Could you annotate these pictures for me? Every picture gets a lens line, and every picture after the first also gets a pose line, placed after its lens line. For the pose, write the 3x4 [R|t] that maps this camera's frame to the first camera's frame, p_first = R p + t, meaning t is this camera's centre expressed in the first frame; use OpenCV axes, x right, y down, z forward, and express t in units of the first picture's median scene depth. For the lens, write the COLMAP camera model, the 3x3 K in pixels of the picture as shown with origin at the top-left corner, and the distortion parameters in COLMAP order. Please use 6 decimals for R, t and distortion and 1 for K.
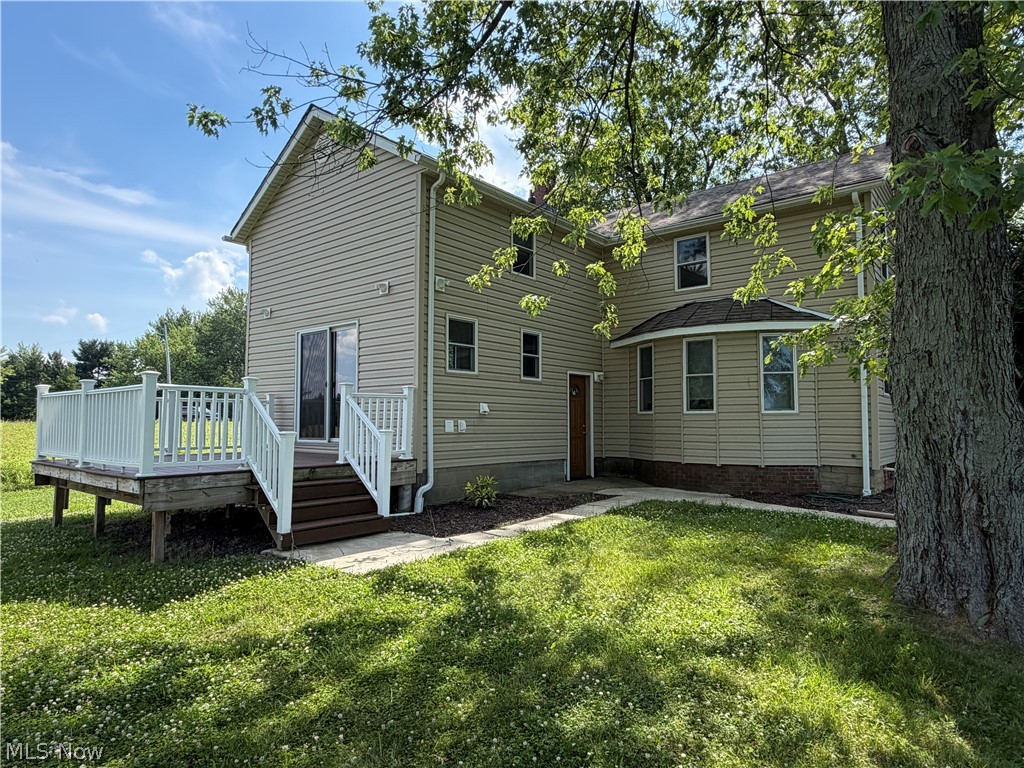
lens RADIAL K [[608.6, 0, 515.7], [0, 608.6, 382.1], [0, 0, 1]] dist [-0.002732, -0.000623]
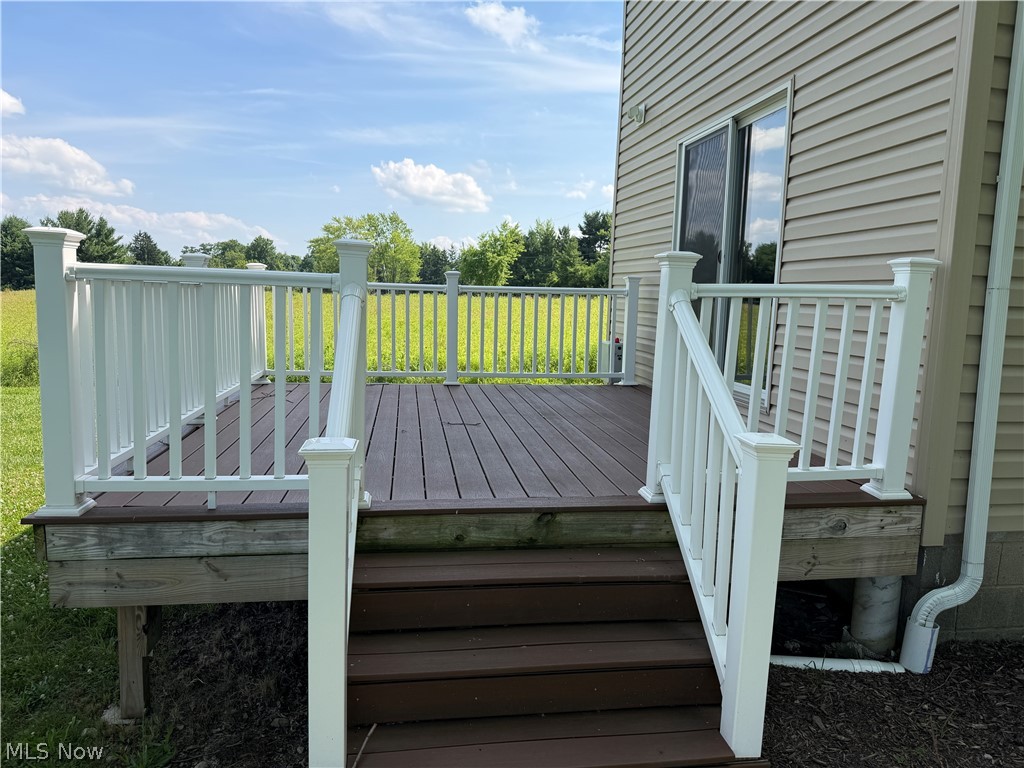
lens RADIAL K [[720.1, 0, 510.1], [0, 720.1, 386.4], [0, 0, 1]] dist [0.070995, -0.060499]
pose [[0.739478, 0.107370, -0.664563, -0.059611], [0.014117, 0.984508, 0.174770, 0.002108], [0.673032, -0.138620, 0.726507, 0.458680]]
